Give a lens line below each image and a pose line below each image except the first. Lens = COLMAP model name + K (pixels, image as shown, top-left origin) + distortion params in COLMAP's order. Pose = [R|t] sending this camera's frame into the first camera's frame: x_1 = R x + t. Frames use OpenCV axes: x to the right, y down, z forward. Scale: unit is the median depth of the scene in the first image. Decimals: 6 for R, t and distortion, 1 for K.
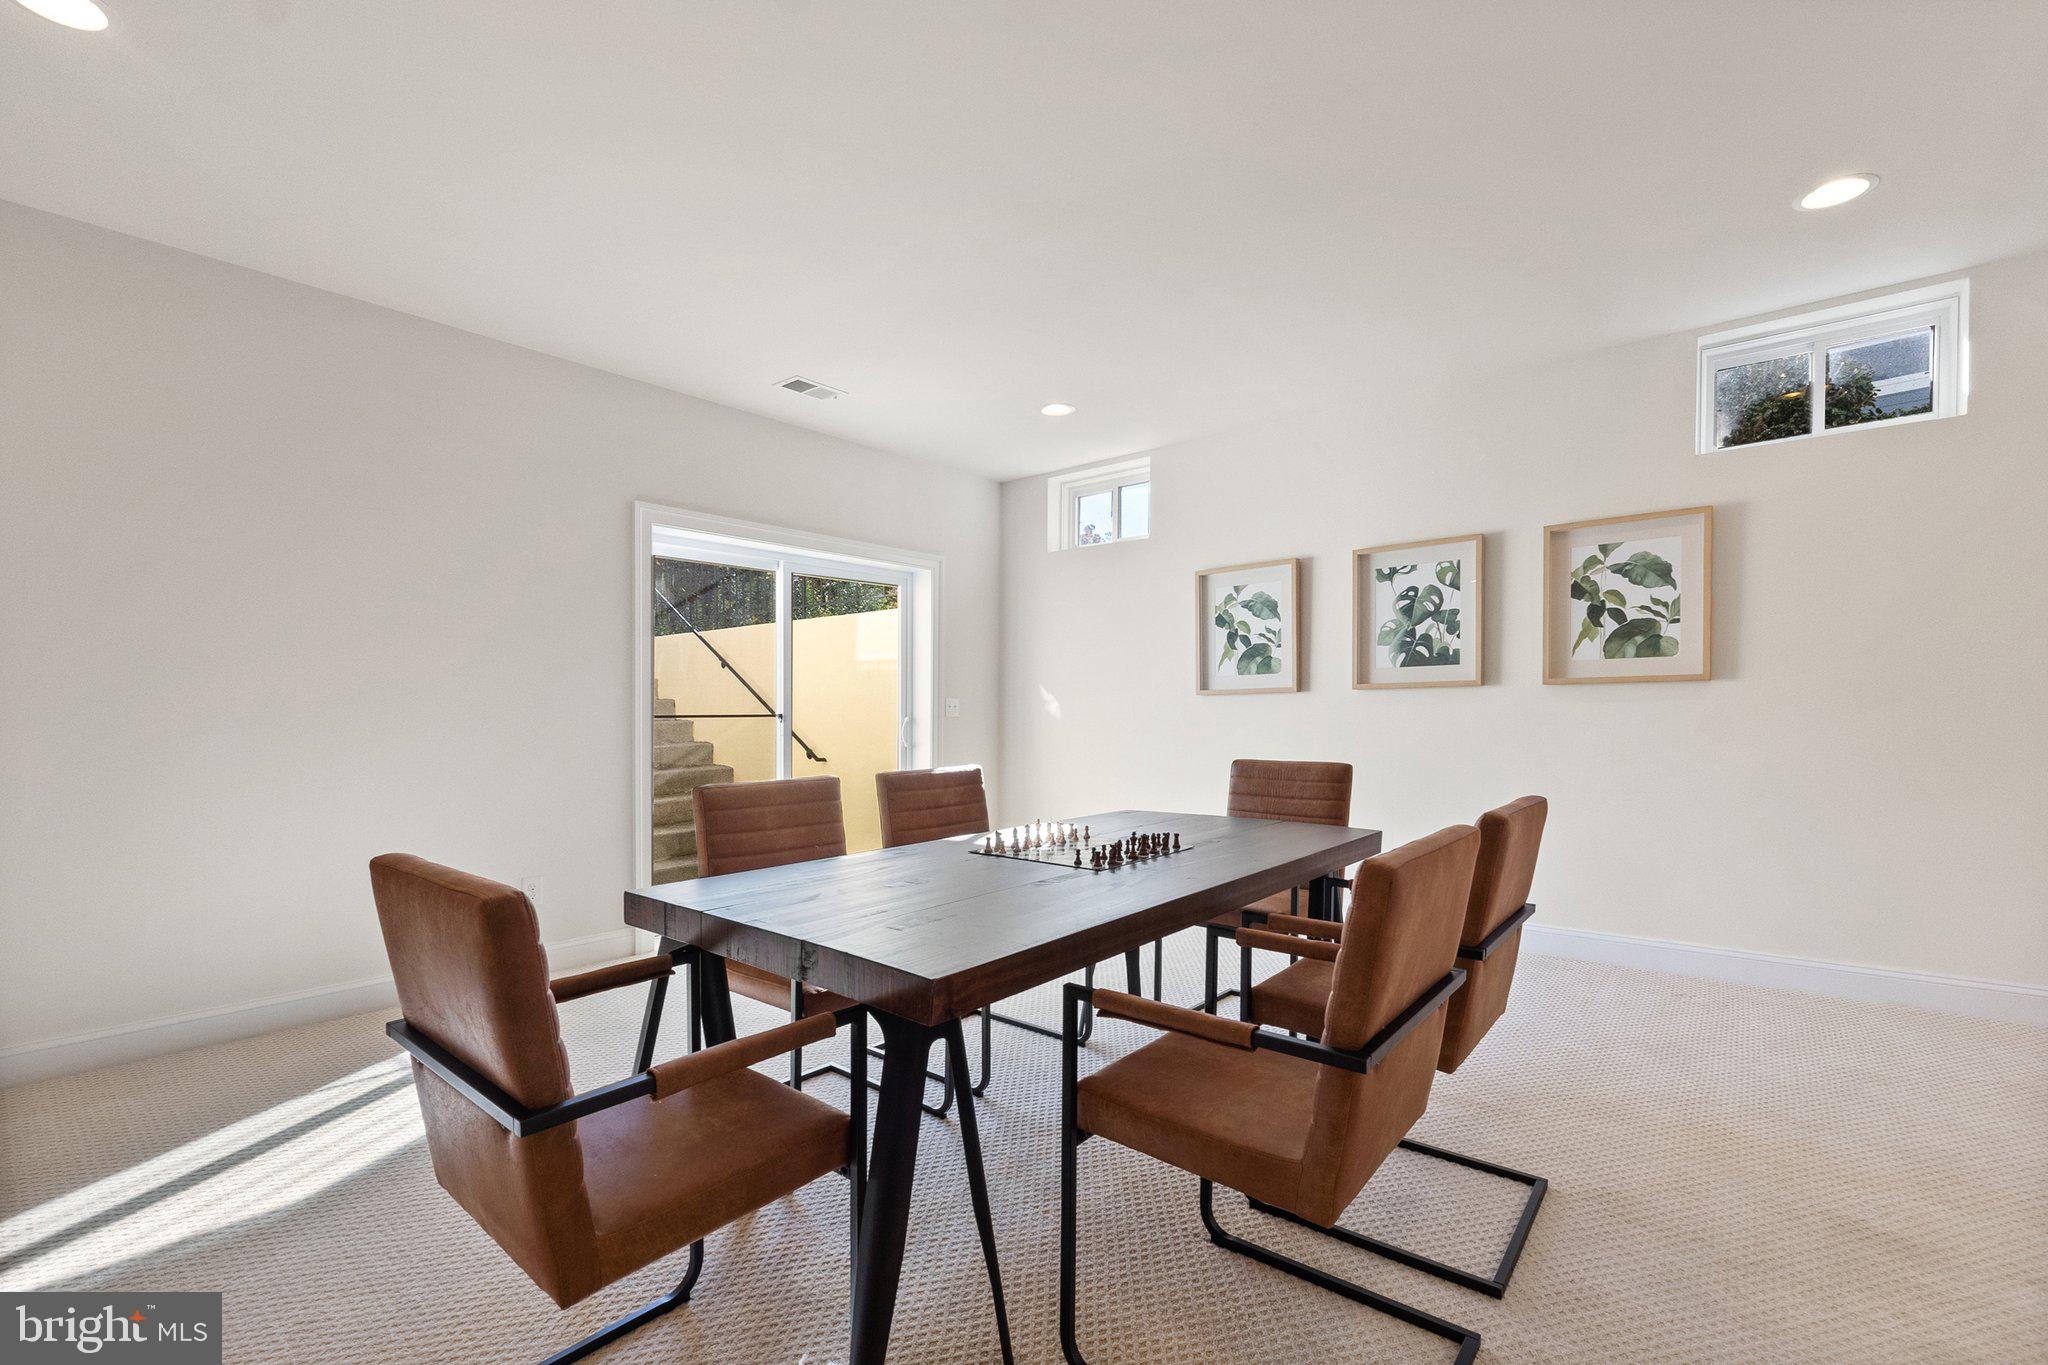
lens RADIAL K [[922.4, 0, 1058.8], [0, 922.4, 700.9], [0, 0, 1]] dist [-0.002222, -0.001203]
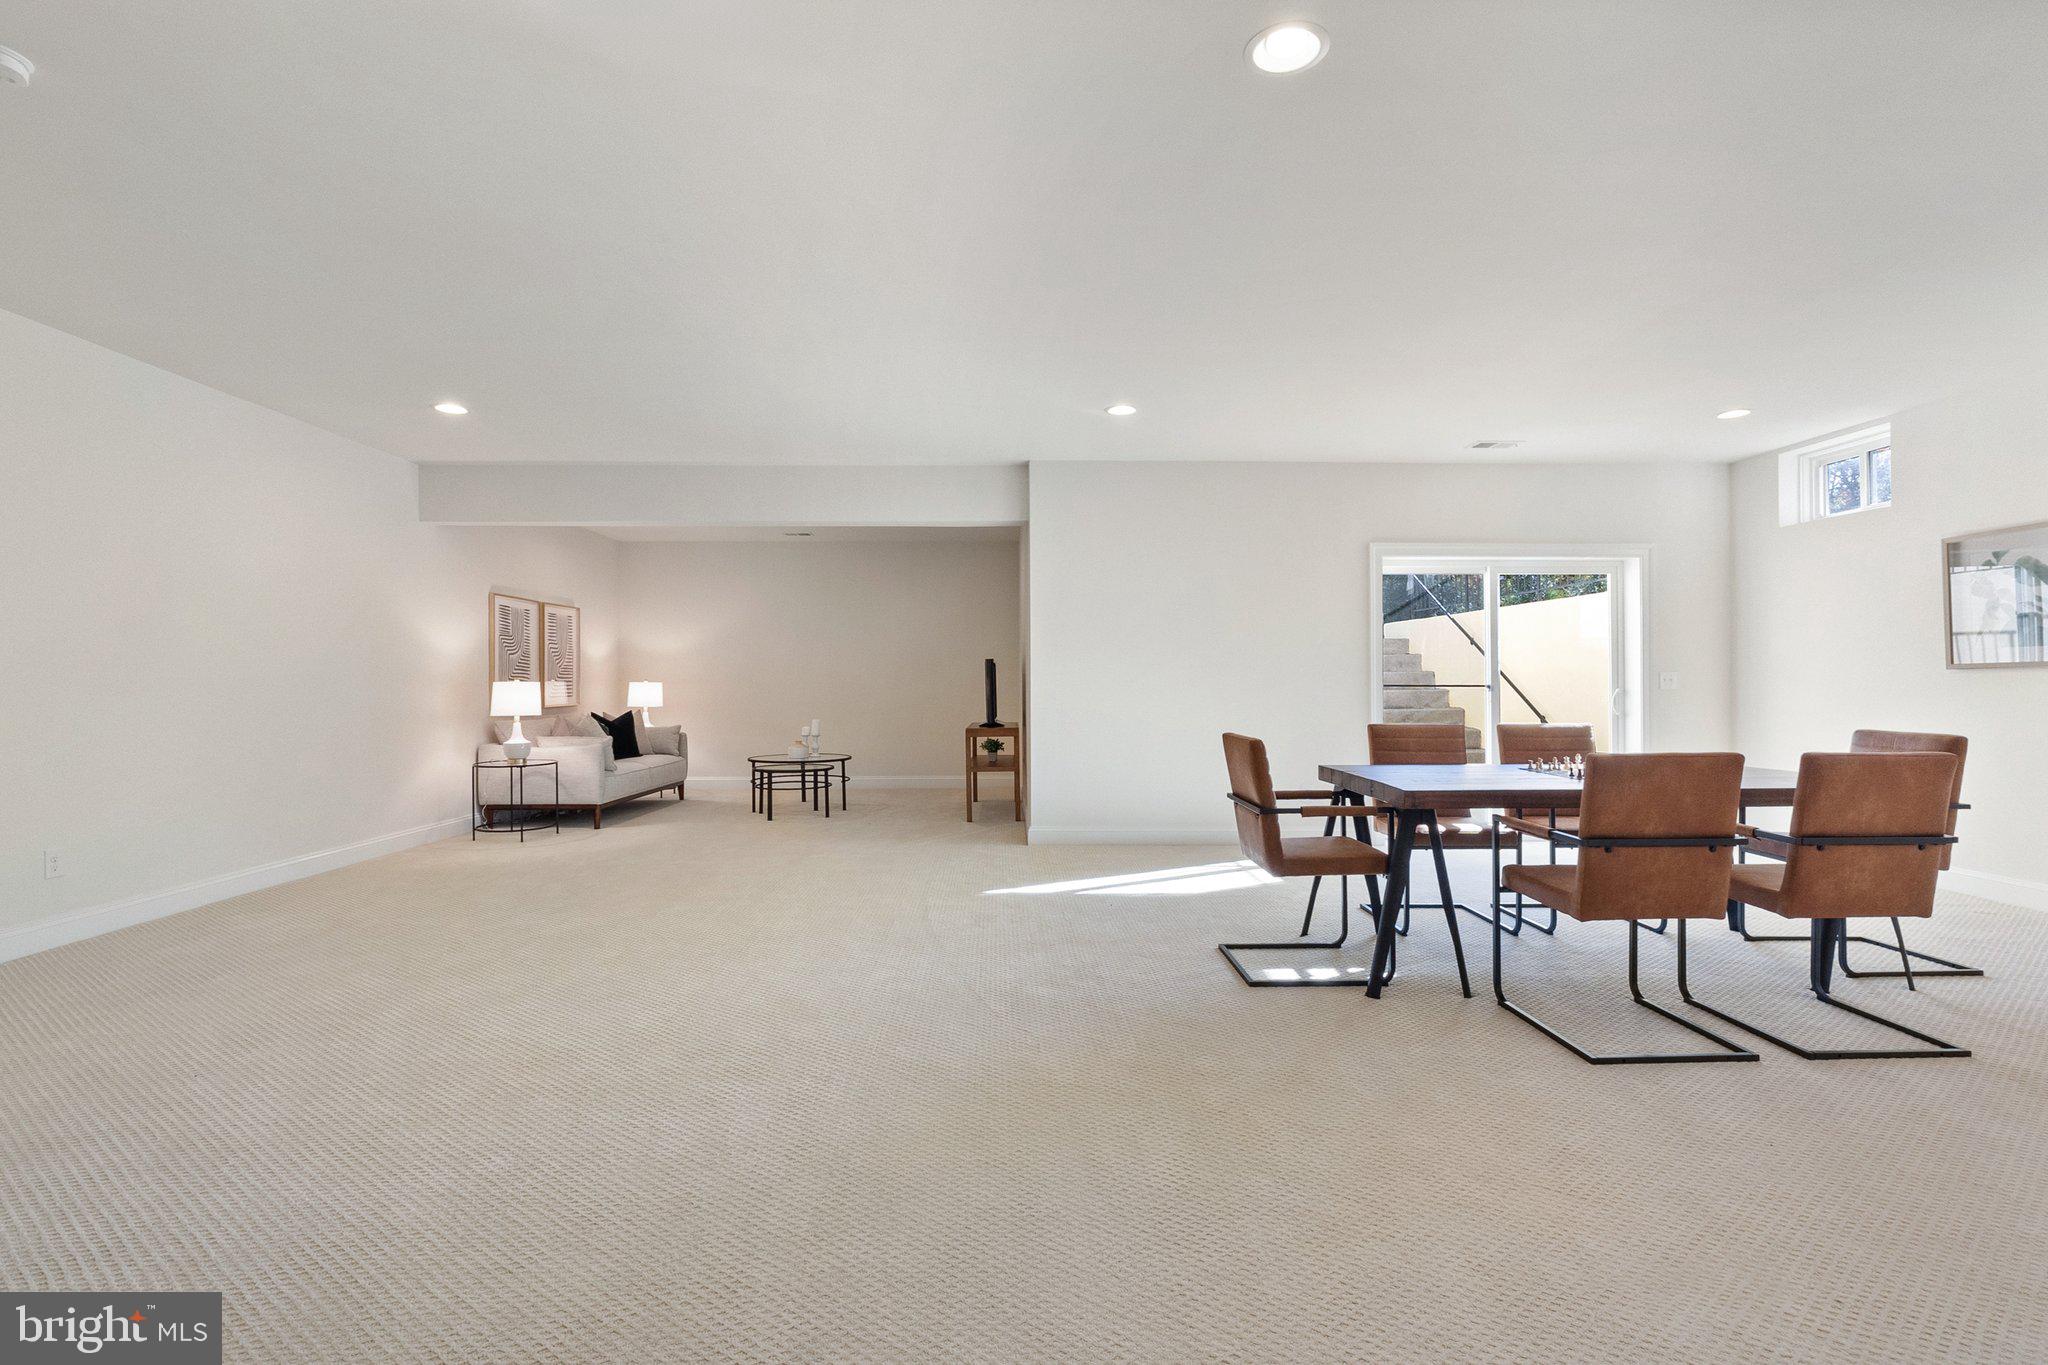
lens RADIAL K [[922.4, 0, 1018.7], [0, 922.4, 677.1], [0, 0, 1]] dist [-0.002222, -0.001203]
pose [[0.643944, 0.006894, -0.765041, 0.258014], [-0.002286, 0.999972, 0.007087, -0.003188], [0.765069, -0.002815, 0.643942, -0.329683]]
